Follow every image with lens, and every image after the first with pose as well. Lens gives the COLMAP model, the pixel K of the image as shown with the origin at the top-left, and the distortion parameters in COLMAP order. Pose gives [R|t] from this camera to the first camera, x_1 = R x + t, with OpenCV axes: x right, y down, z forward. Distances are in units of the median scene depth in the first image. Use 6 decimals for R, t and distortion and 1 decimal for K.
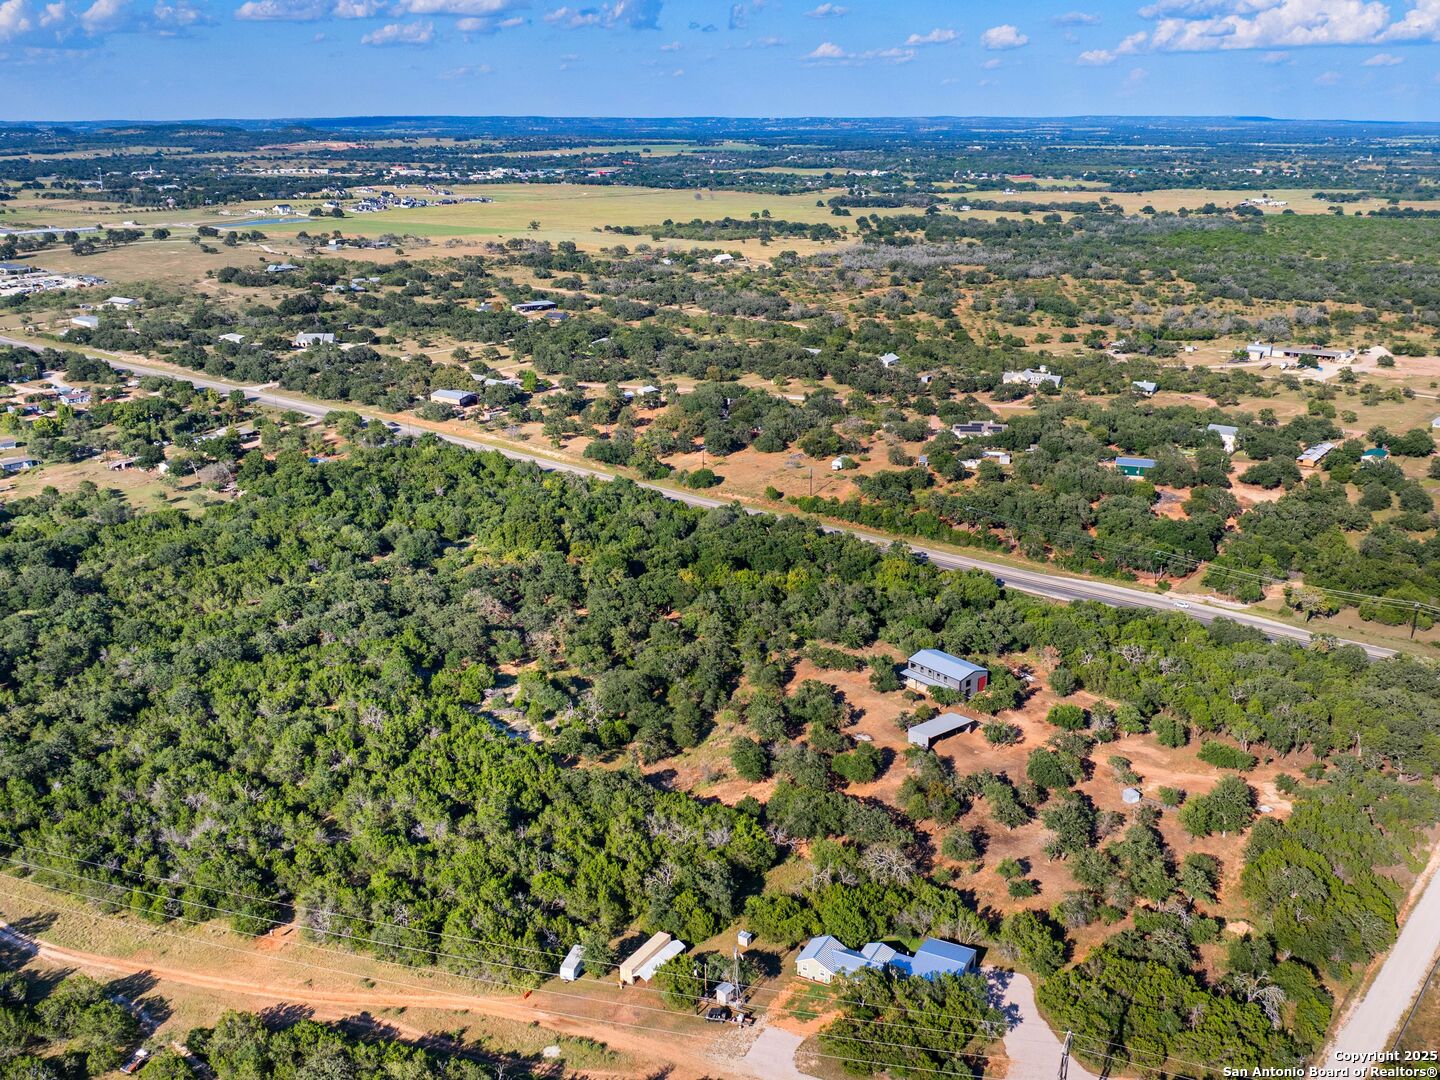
lens RADIAL K [[1338.6, 0, 723.0], [0, 1338.6, 539.7], [0, 0, 1]] dist [-0.015494, -0.020412]
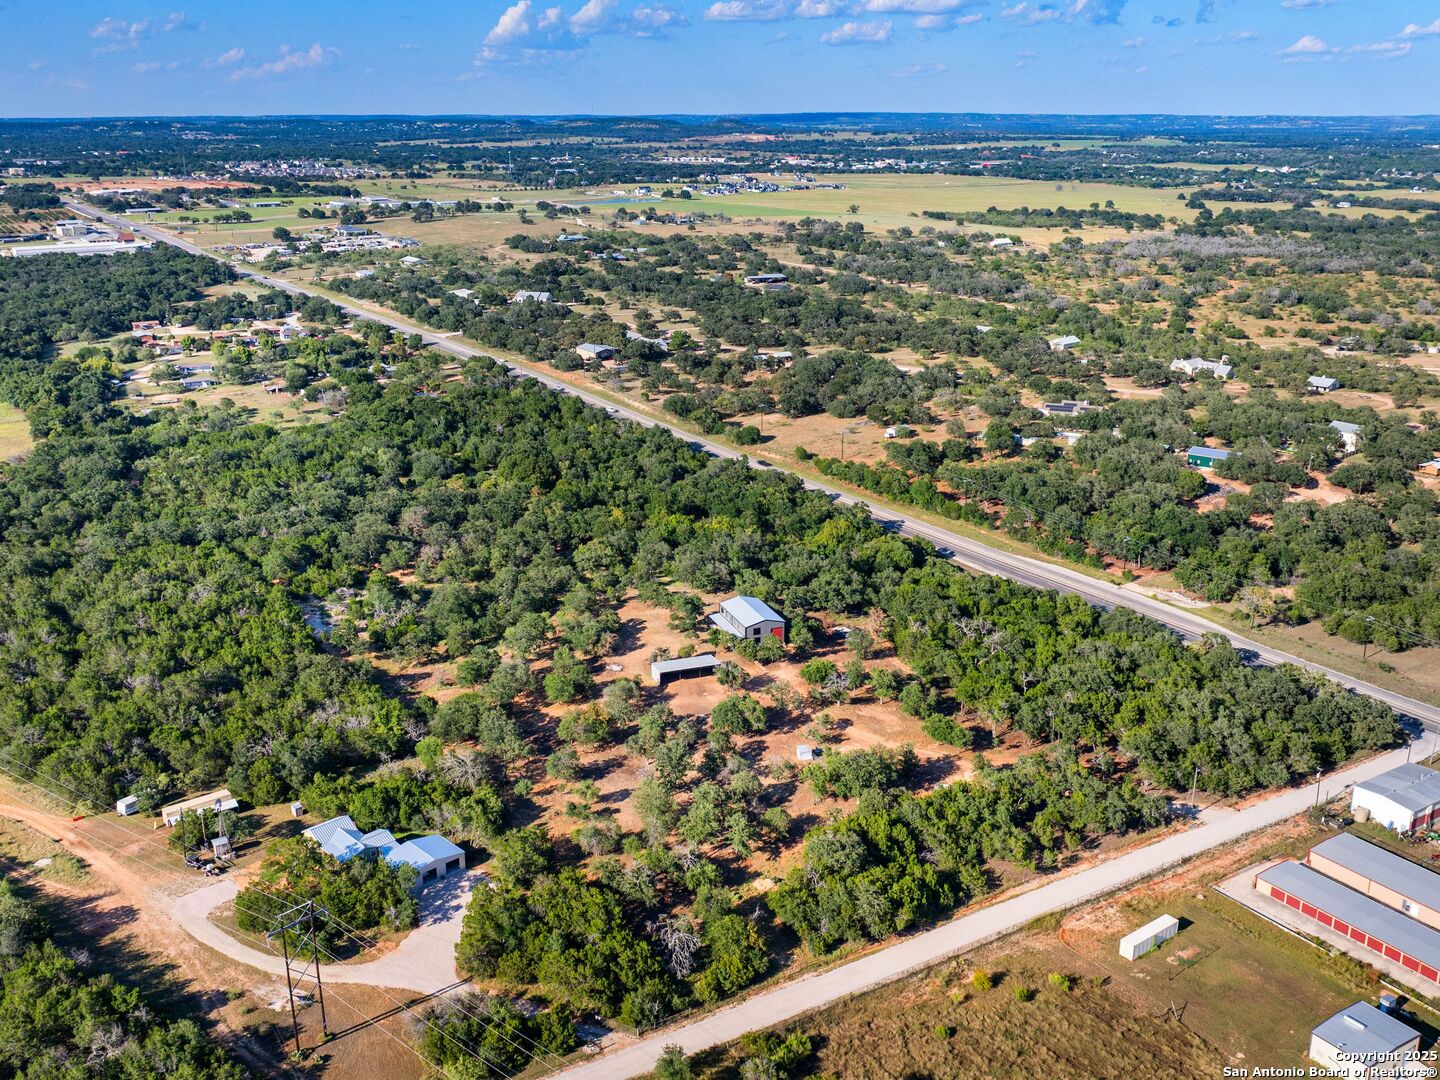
lens RADIAL K [[1338.6, 0, 723.0], [0, 1338.6, 539.7], [0, 0, 1]] dist [-0.015494, -0.020412]
pose [[0.948578, 0.095579, -0.301767, 0.098010], [-0.095184, 0.995330, 0.016050, 0.006171], [0.301892, 0.013499, 0.953246, 0.015325]]
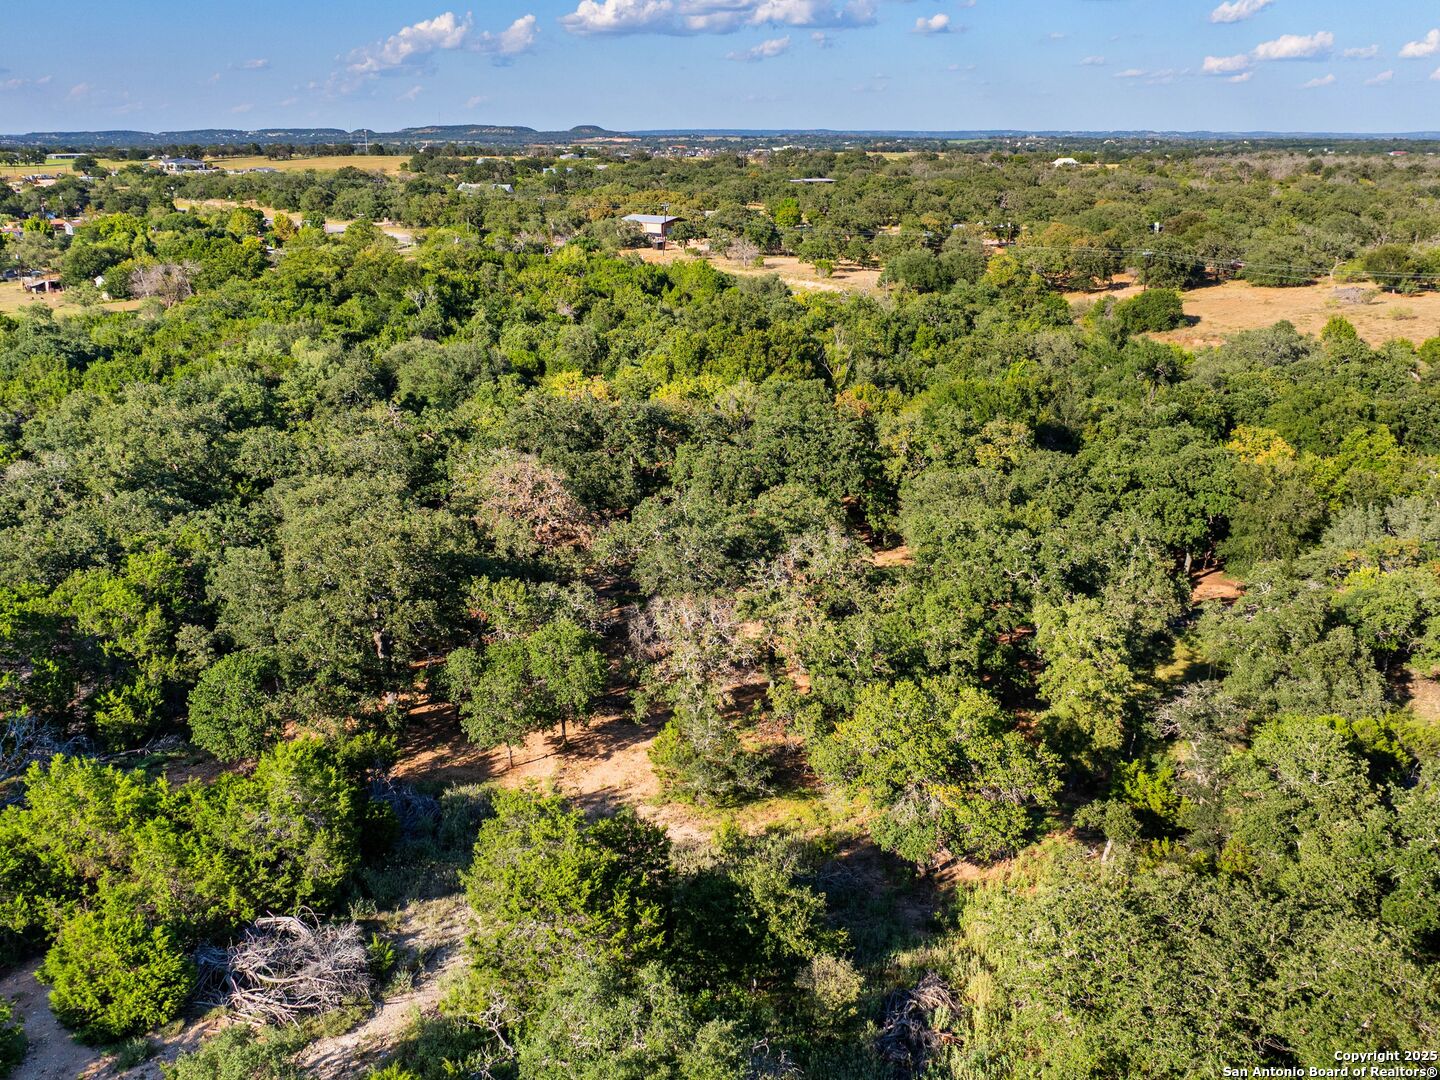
lens RADIAL K [[1338.6, 0, 723.0], [0, 1338.6, 539.7], [0, 0, 1]] dist [-0.015494, -0.020412]
pose [[0.978919, 0.057369, -0.196028, -0.022246], [-0.060983, 0.998061, -0.012444, 0.015162], [0.194934, 0.024136, 0.980519, 0.193814]]
